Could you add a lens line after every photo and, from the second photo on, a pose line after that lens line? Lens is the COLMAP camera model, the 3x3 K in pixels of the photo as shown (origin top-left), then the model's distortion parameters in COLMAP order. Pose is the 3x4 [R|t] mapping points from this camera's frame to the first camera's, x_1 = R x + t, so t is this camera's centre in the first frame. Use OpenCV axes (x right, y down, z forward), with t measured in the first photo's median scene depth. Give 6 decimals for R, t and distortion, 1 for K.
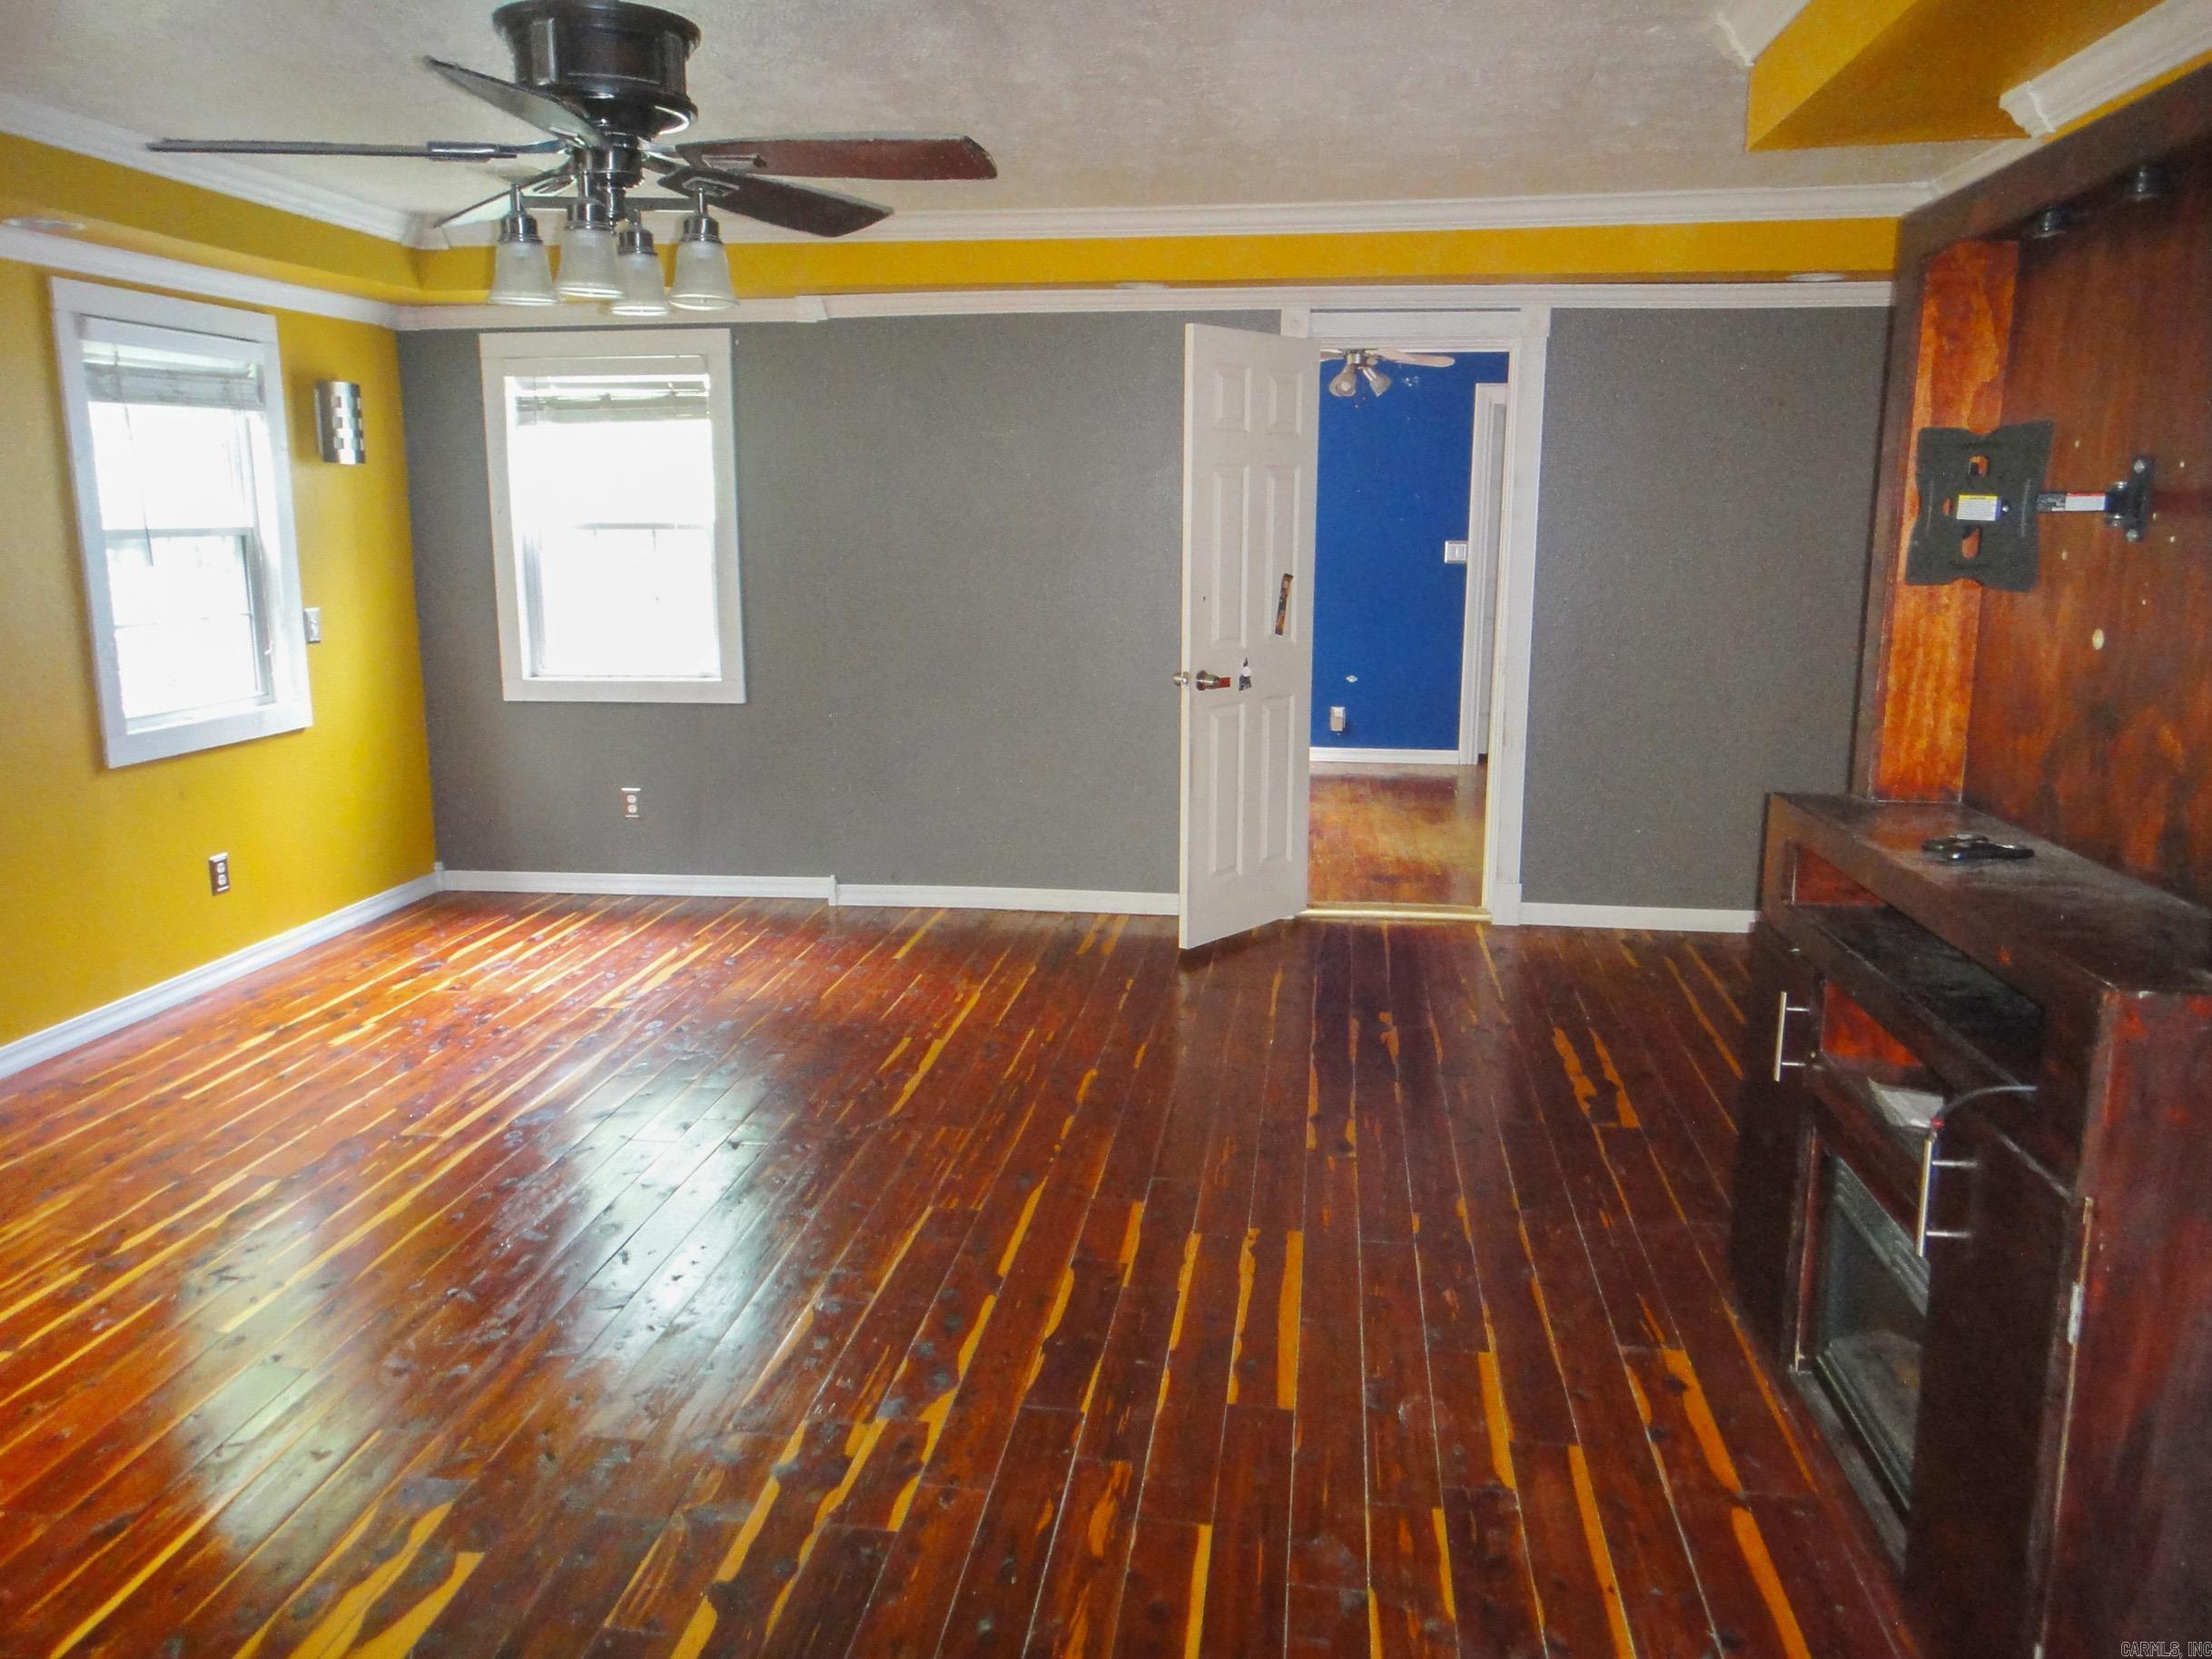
lens RADIAL K [[1587.3, 0, 1107.4], [0, 1587.3, 816.9], [0, 0, 1]] dist [0.001462, 0.016546]
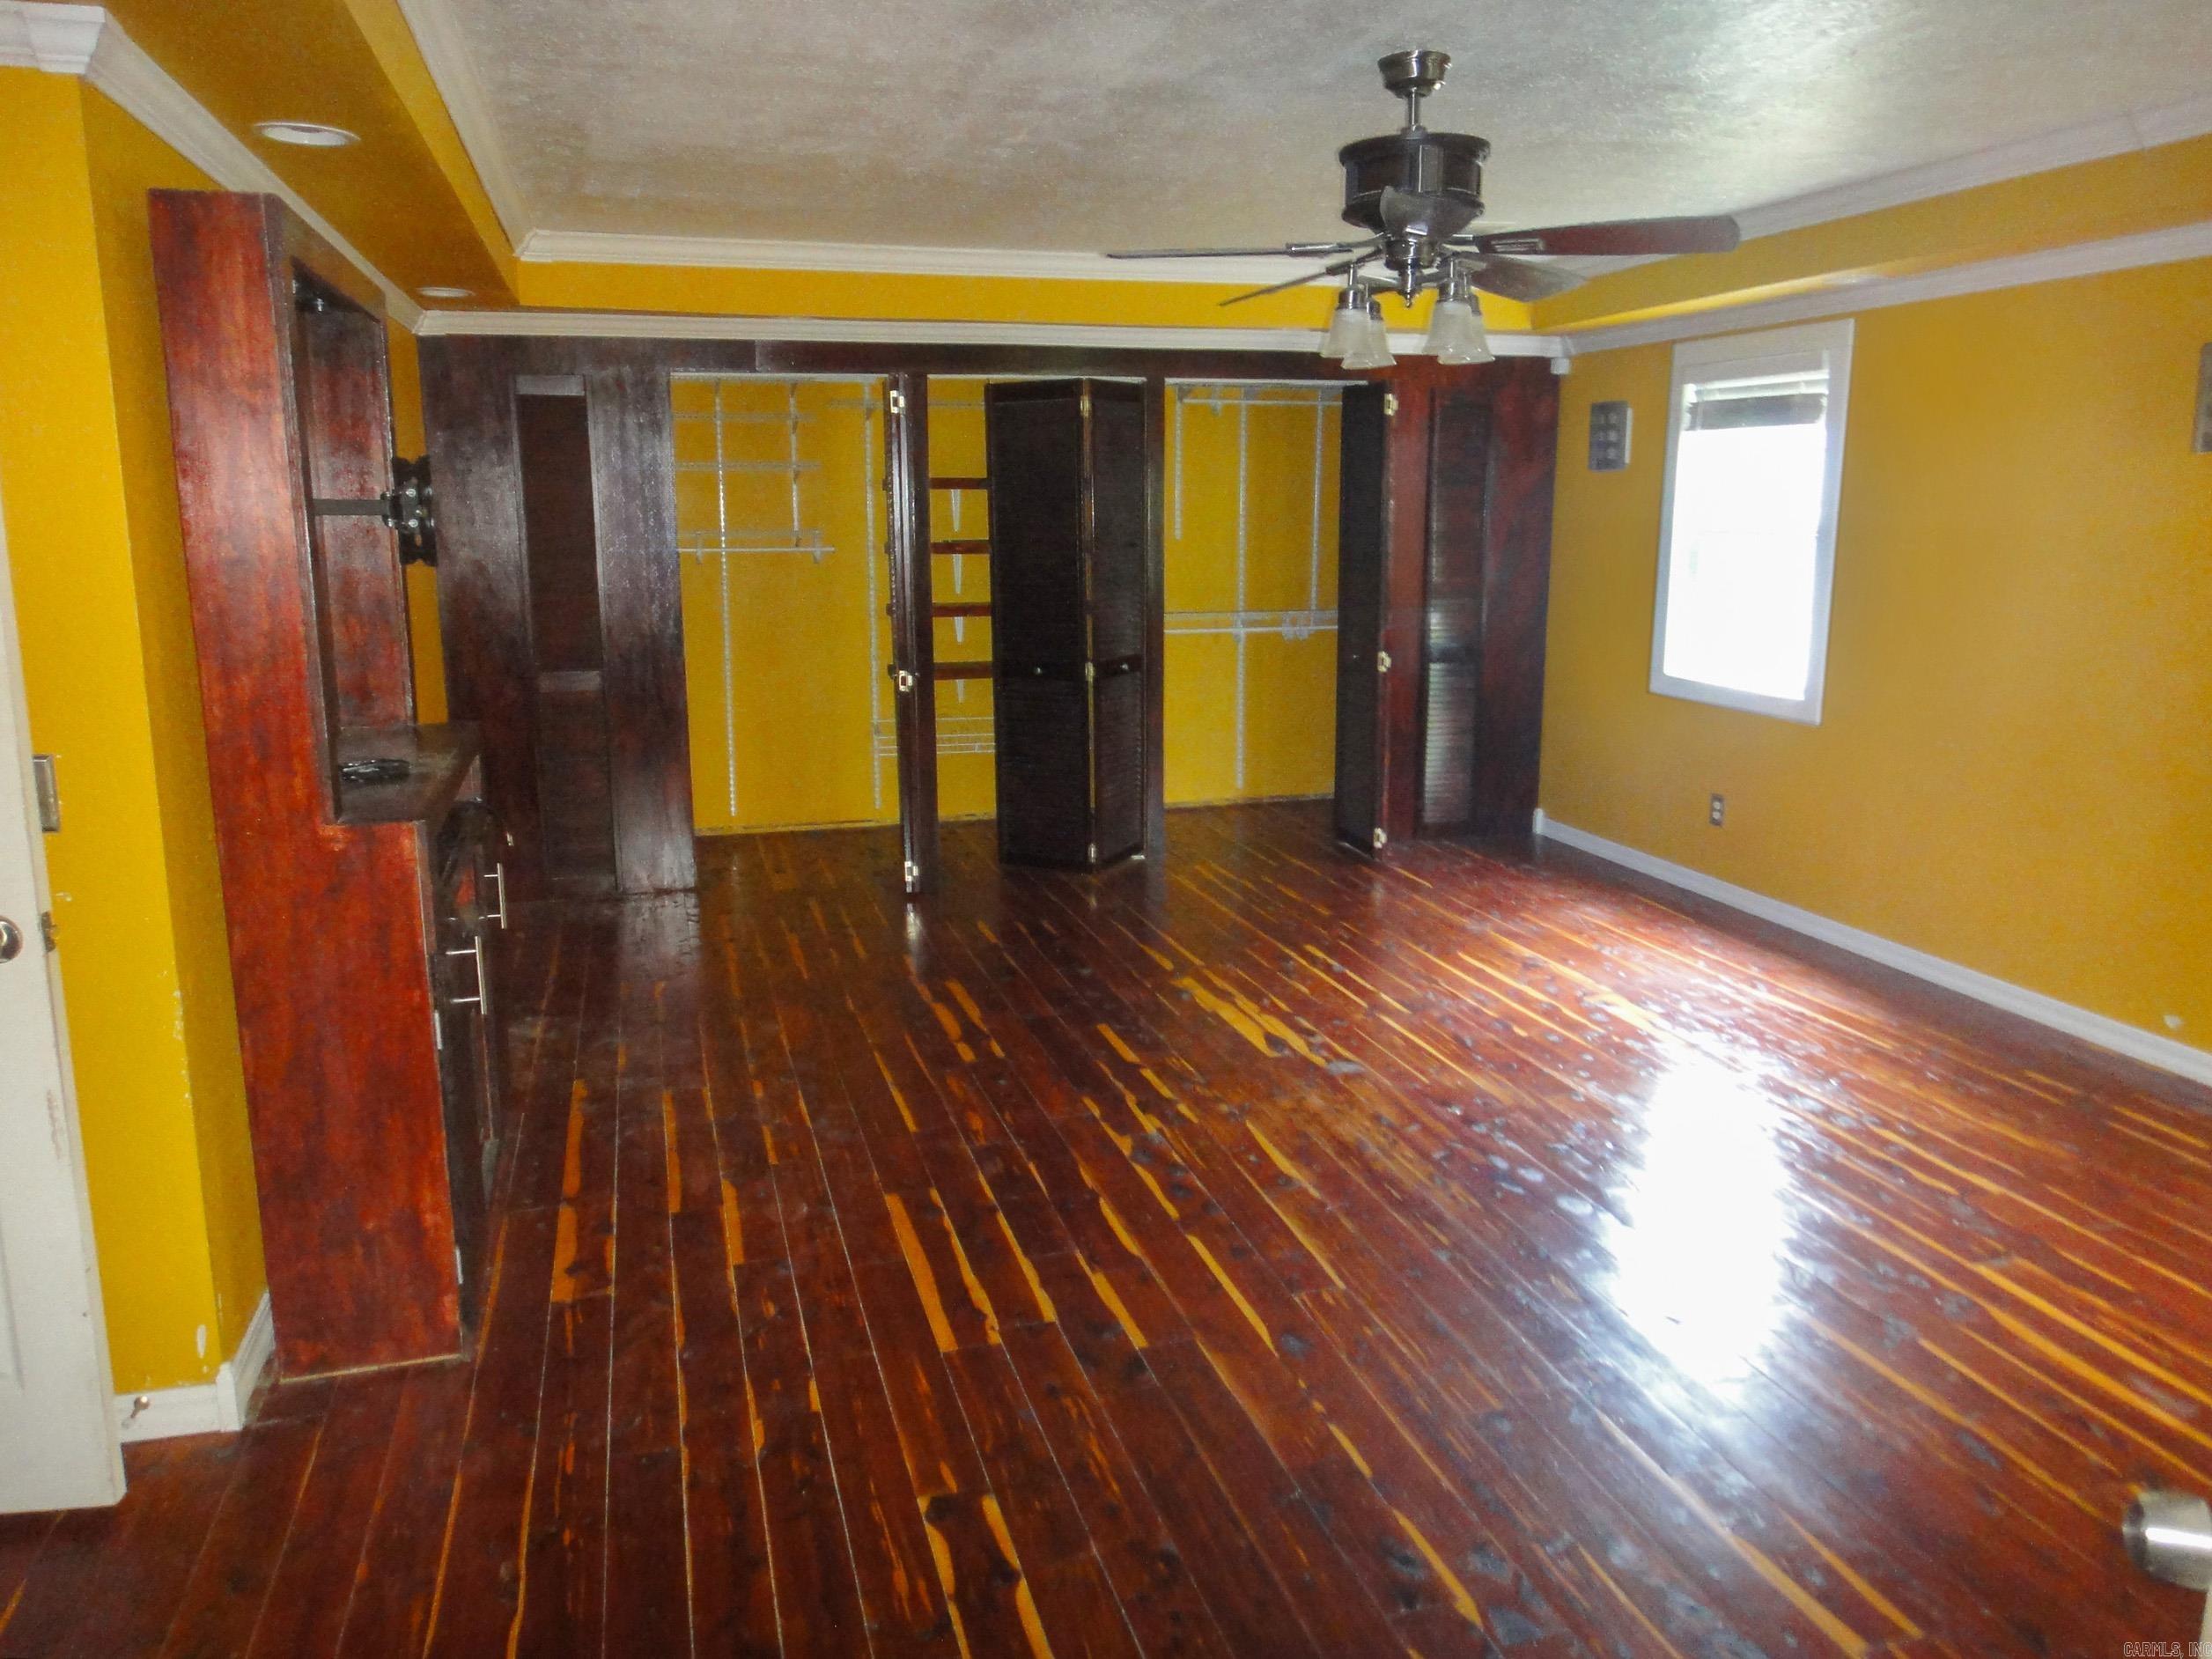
lens RADIAL K [[1587.3, 0, 1106.1], [0, 1587.3, 827.3], [0, 0, 1]] dist [0.001462, 0.016546]
pose [[-0.910190, 0.086560, -0.405044, 0.432433], [-0.078497, 0.924146, 0.373888, -0.394276], [0.406684, 0.372104, -0.834354, 1.945230]]
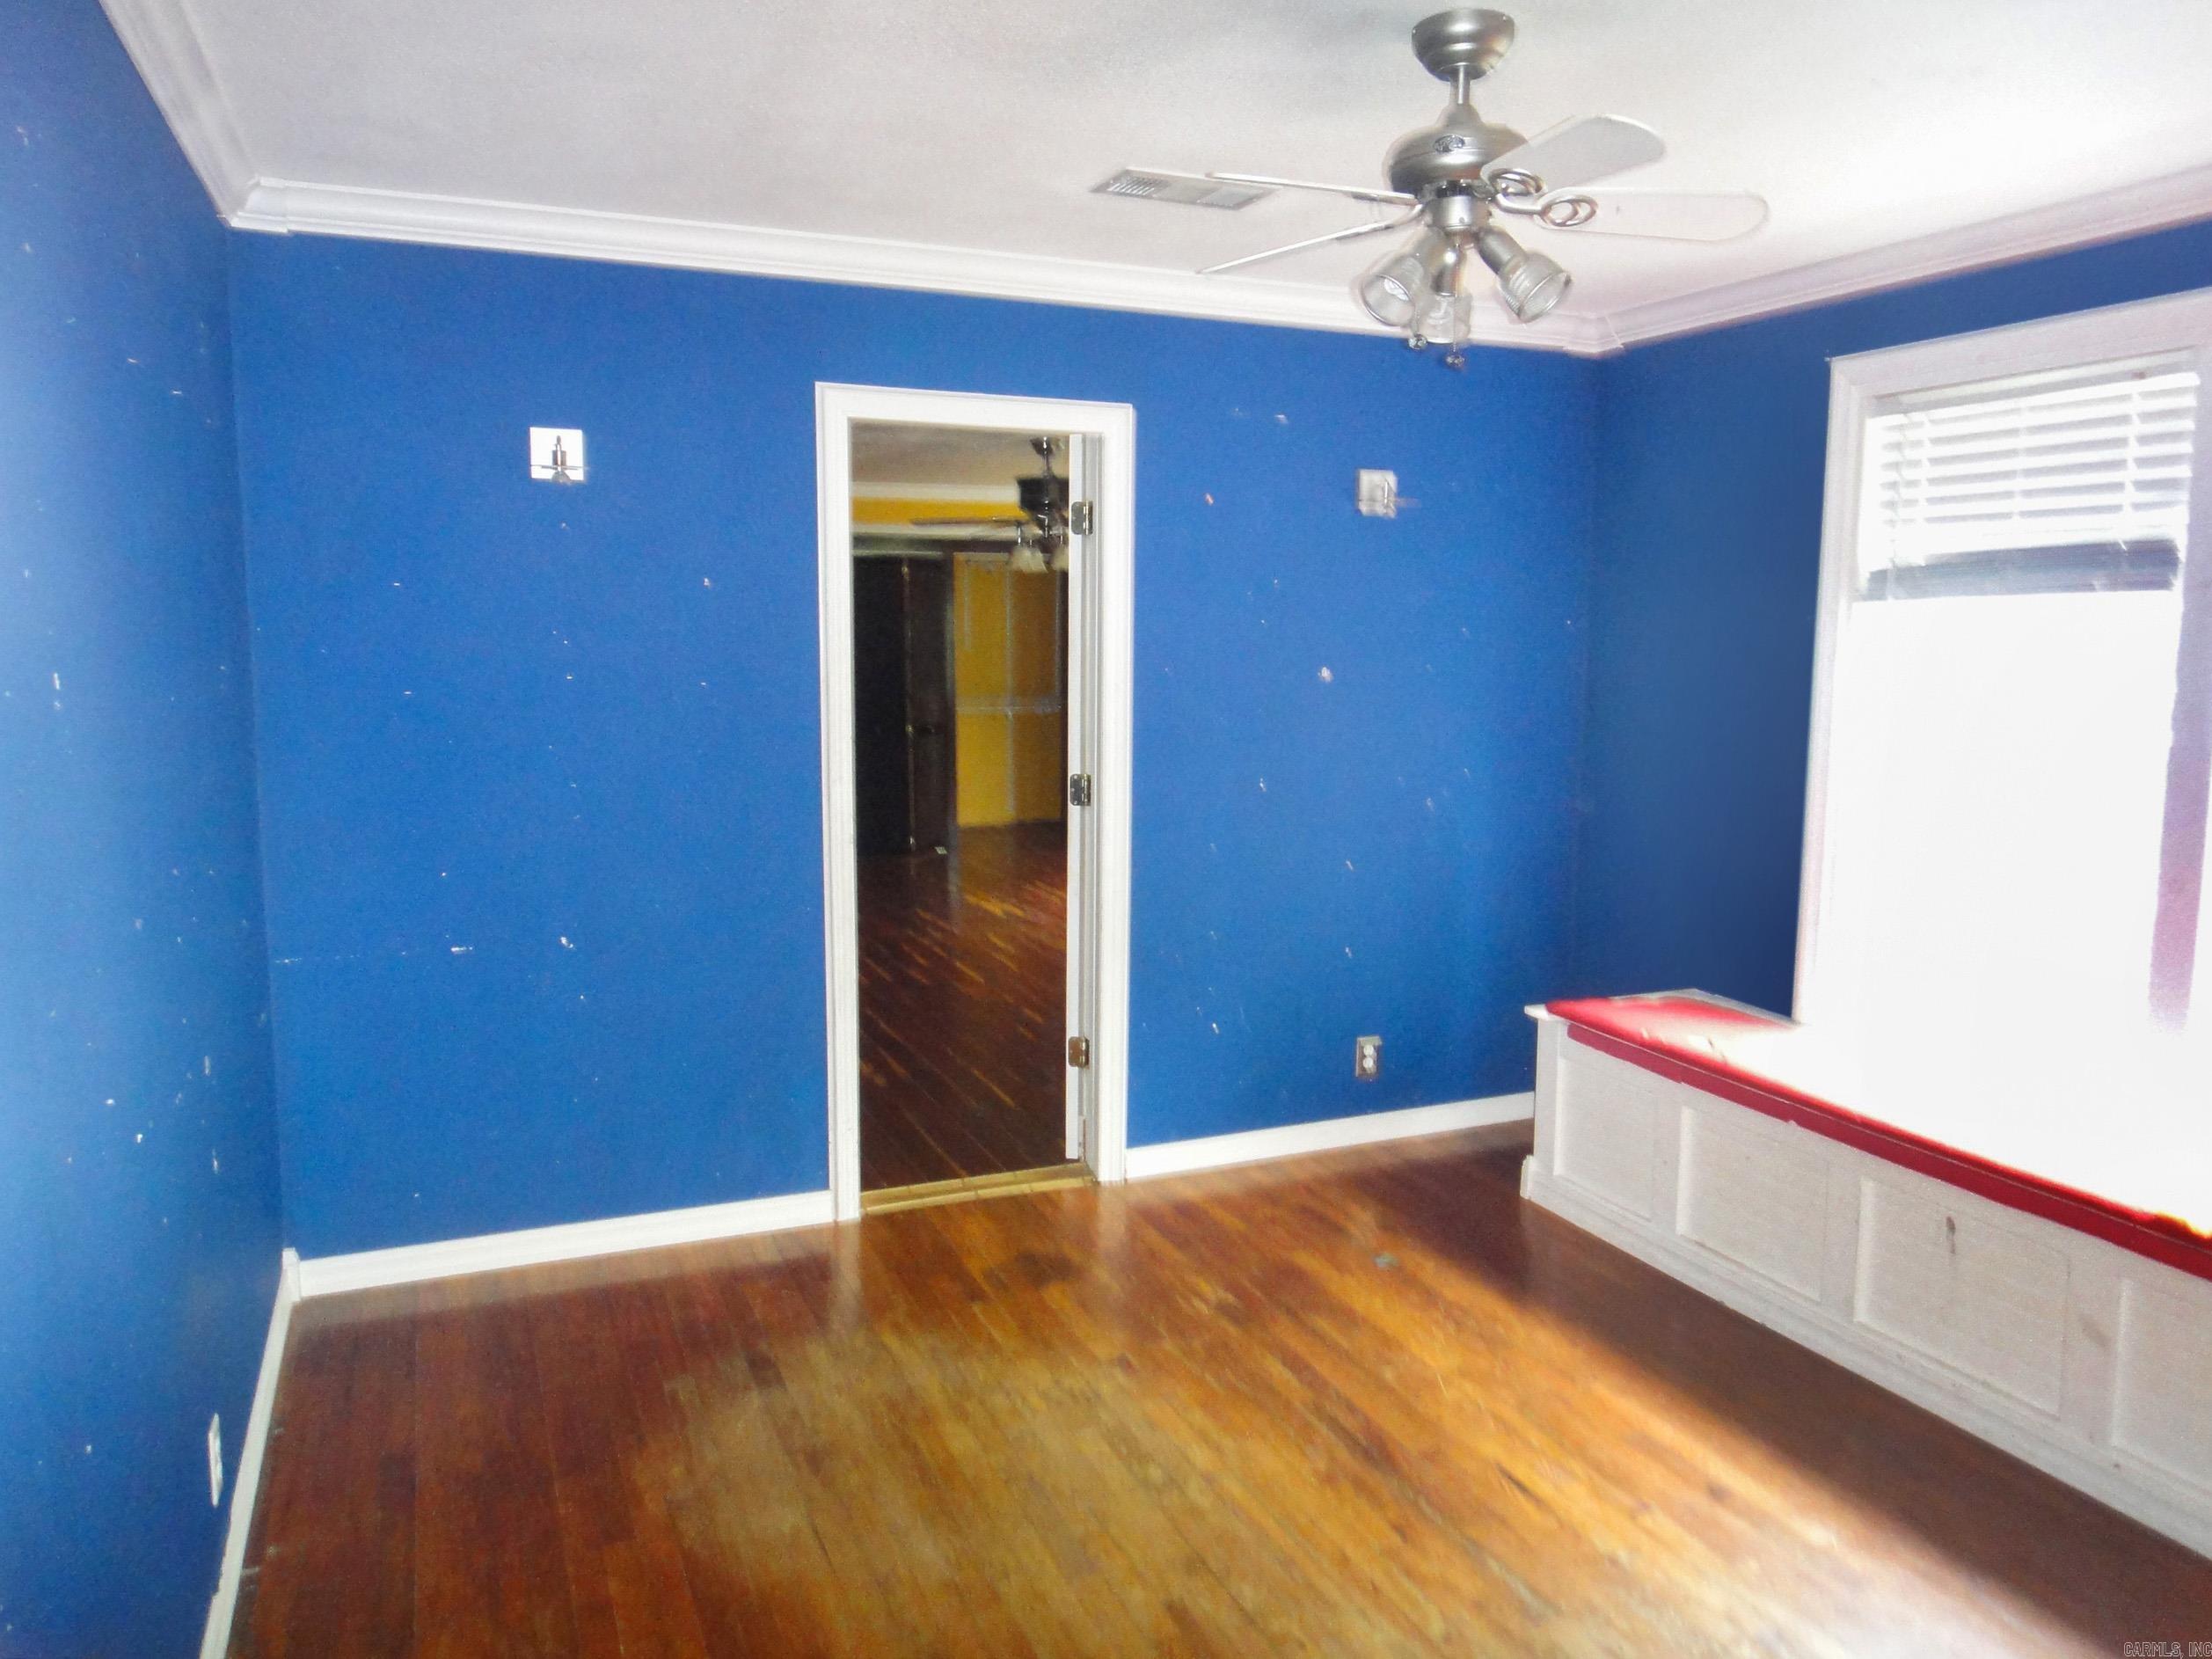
lens RADIAL K [[1587.4, 0, 1102.2], [0, 1587.4, 829.5], [0, 0, 1]] dist [0.001462, 0.016546]
pose [[-0.860690, 0.062762, -0.505246, 1.001863], [-0.102425, 0.950739, 0.292583, -0.656438], [0.498720, 0.303573, -0.811863, 3.235372]]
